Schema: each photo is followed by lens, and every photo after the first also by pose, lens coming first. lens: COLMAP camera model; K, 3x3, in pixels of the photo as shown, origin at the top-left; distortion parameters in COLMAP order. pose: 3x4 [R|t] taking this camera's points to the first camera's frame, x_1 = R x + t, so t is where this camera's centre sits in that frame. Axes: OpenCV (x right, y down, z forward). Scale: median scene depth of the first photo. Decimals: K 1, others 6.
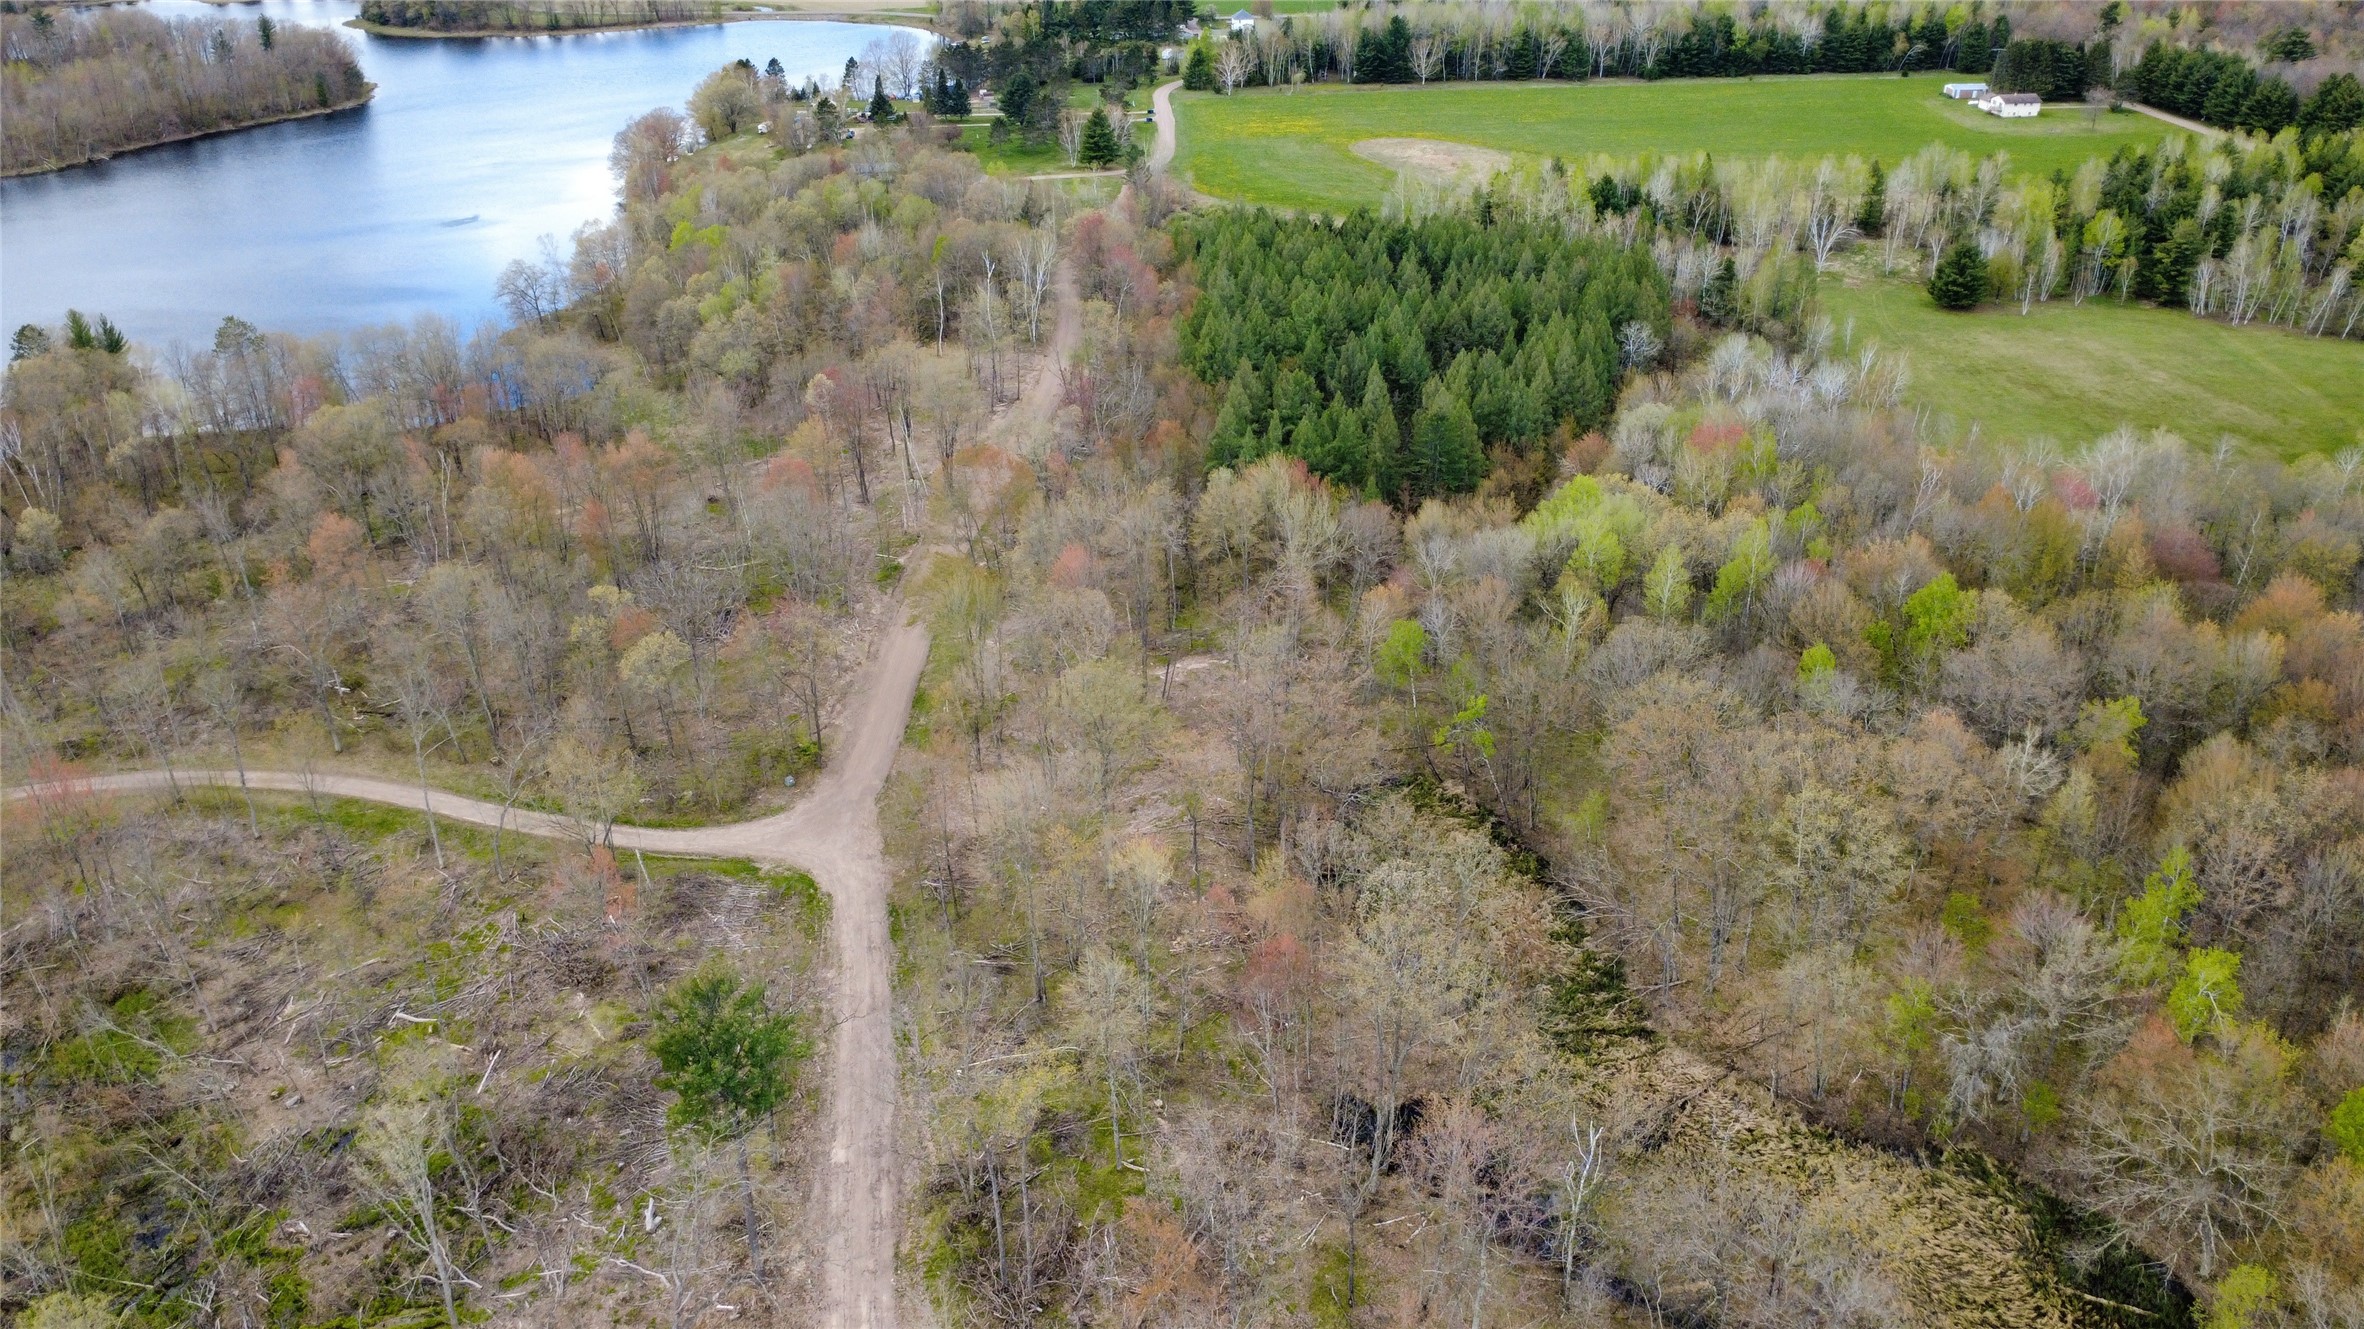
lens RADIAL K [[1721.0, 0, 1184.9], [0, 1721.0, 666.9], [0, 0, 1]] dist [-0.000882, 0.001597]
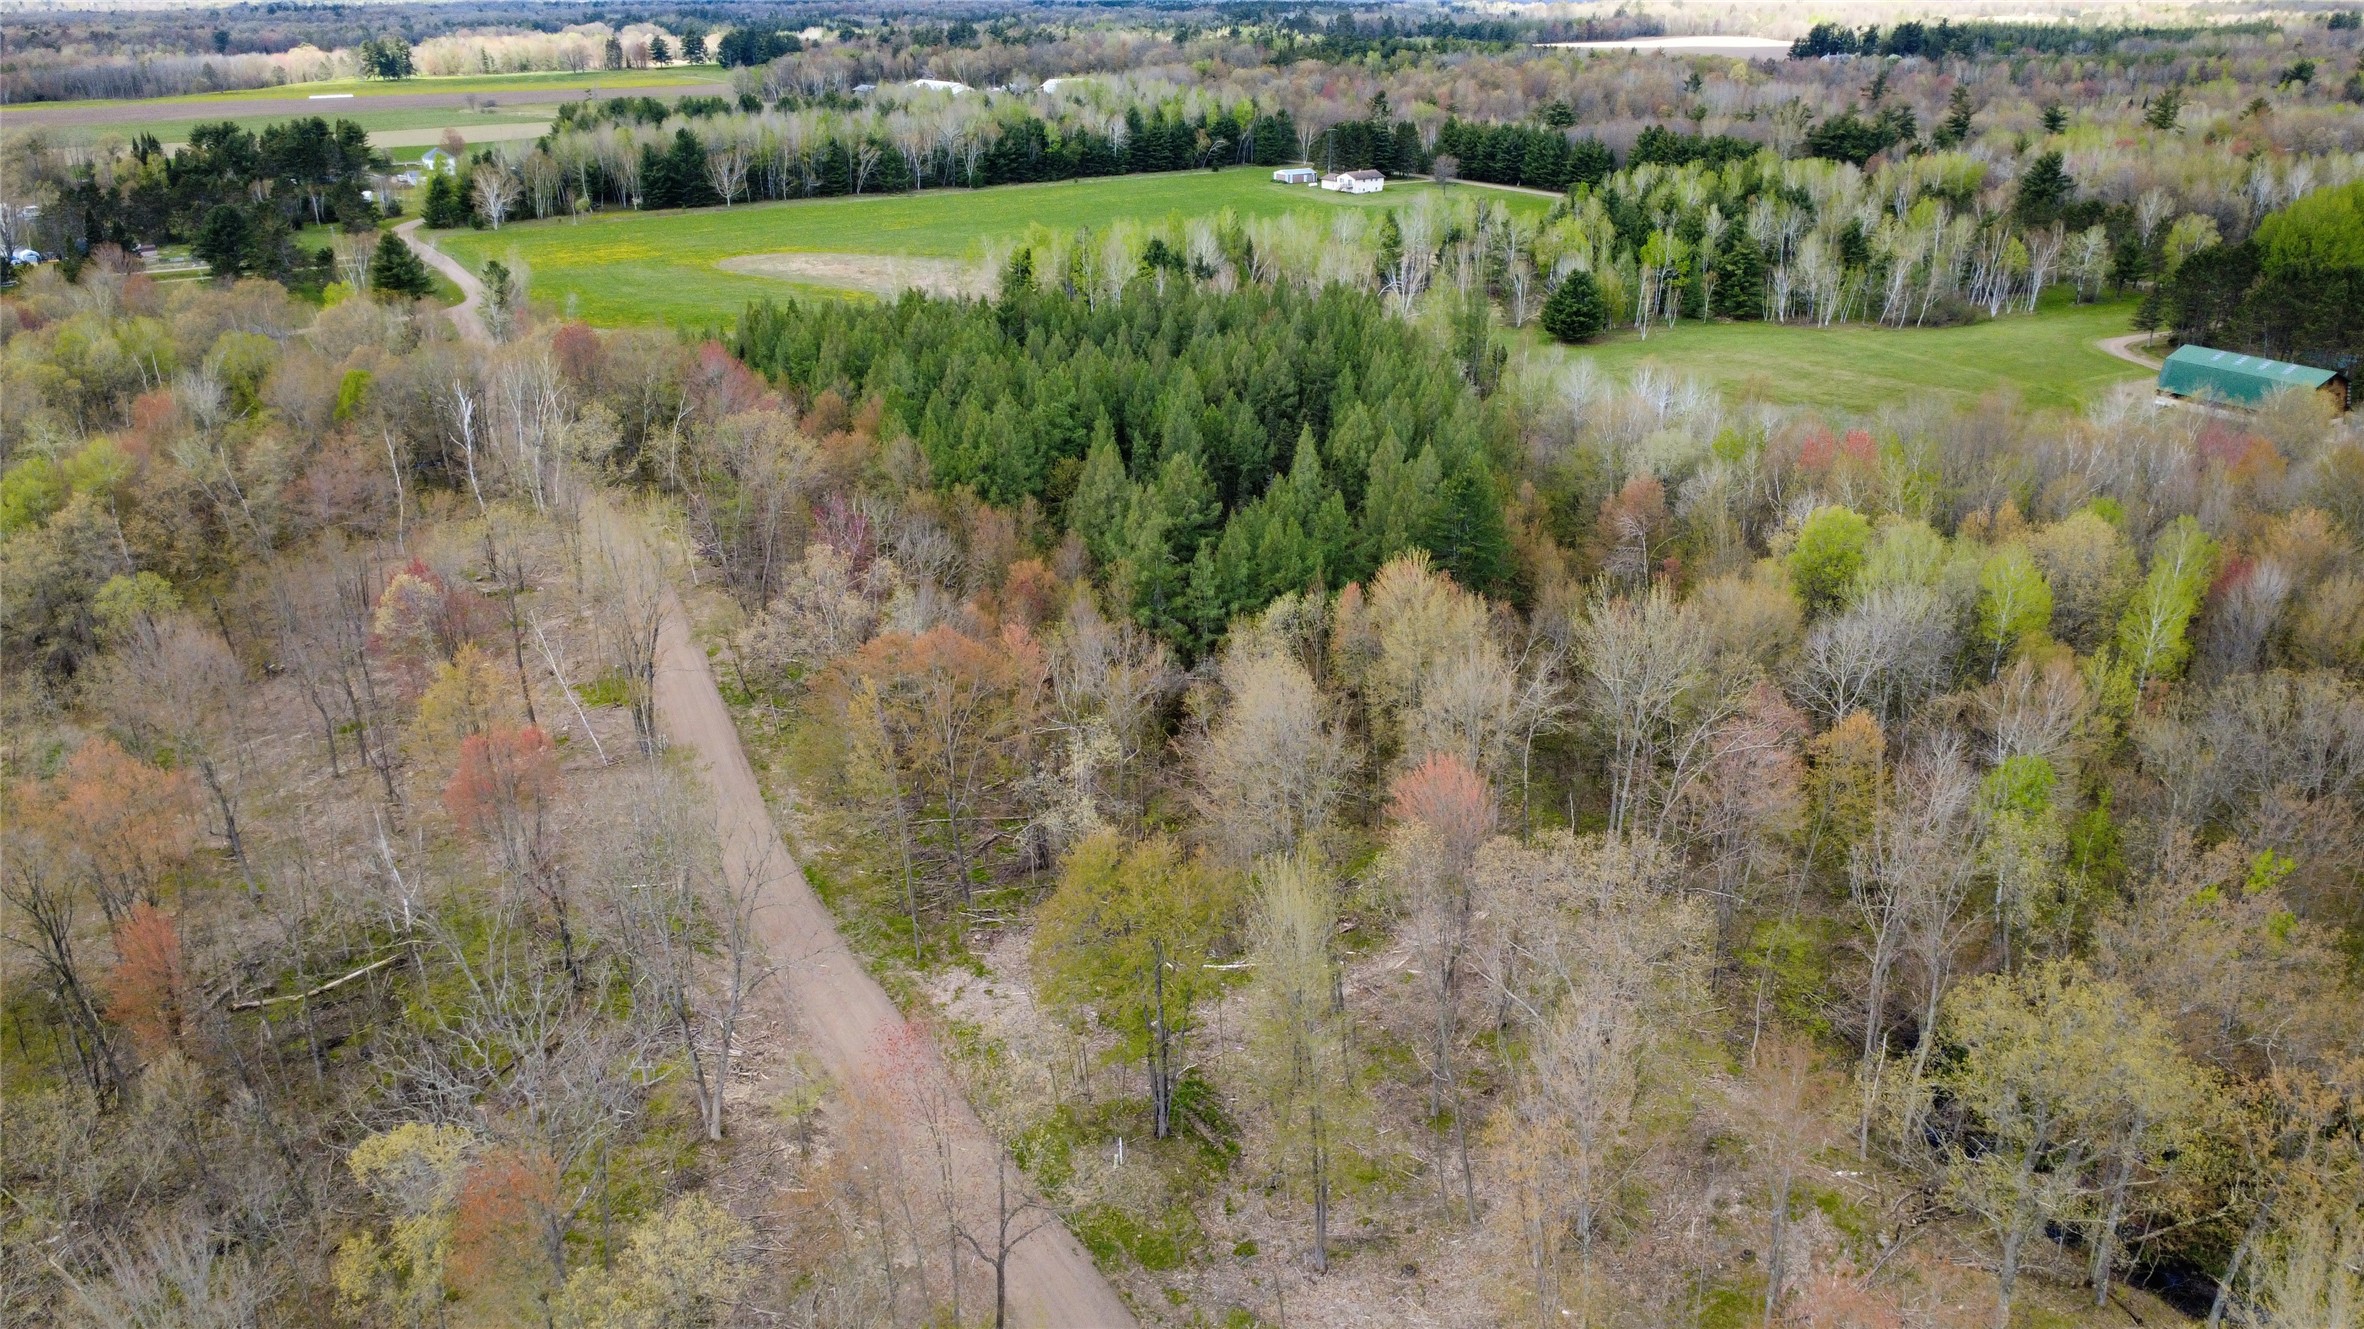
lens RADIAL K [[1721.0, 0, 1178.3], [0, 1721.0, 673.1], [0, 0, 1]] dist [-0.000882, 0.001597]
pose [[0.863713, -0.181124, 0.470313, -0.193079], [0.227884, 0.972698, -0.043902, -0.047979], [-0.449521, 0.145096, 0.881407, 0.327661]]
